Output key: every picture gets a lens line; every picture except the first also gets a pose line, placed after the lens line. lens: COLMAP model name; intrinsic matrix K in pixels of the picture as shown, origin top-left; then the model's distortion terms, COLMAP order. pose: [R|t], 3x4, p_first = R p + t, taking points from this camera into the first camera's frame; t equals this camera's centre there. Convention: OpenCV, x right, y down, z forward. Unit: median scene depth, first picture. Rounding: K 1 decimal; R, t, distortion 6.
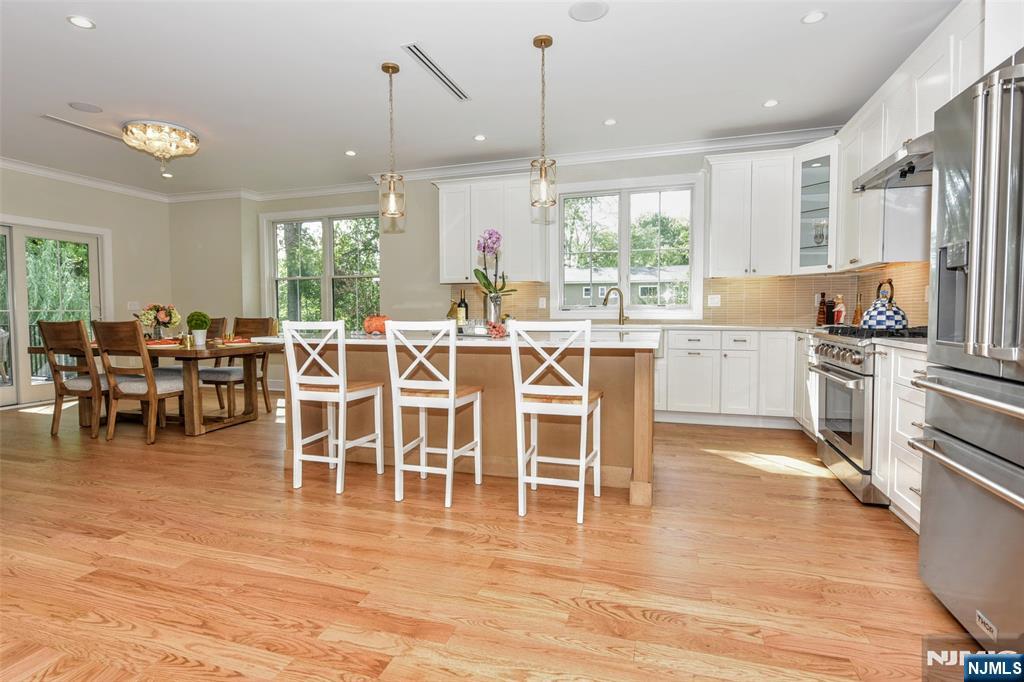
lens RADIAL K [[528.2, 0, 510.7], [0, 528.2, 338.8], [0, 0, 1]] dist [-0.001864, -0.000168]
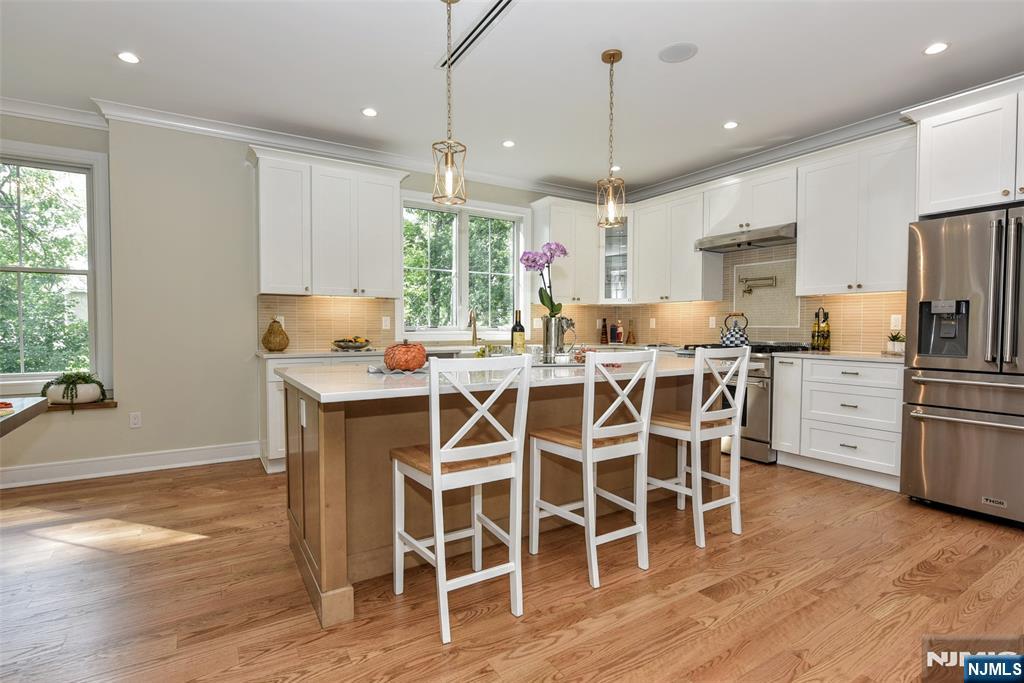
lens RADIAL K [[504.5, 0, 515.9], [0, 504.5, 340.9], [0, 0, 1]] dist [-0.001969, -0.000260]
pose [[0.628033, -0.015392, 0.778035, -0.867823], [0.035650, 0.999324, -0.009007, -0.047623], [-0.777370, 0.033393, 0.628157, 0.636858]]
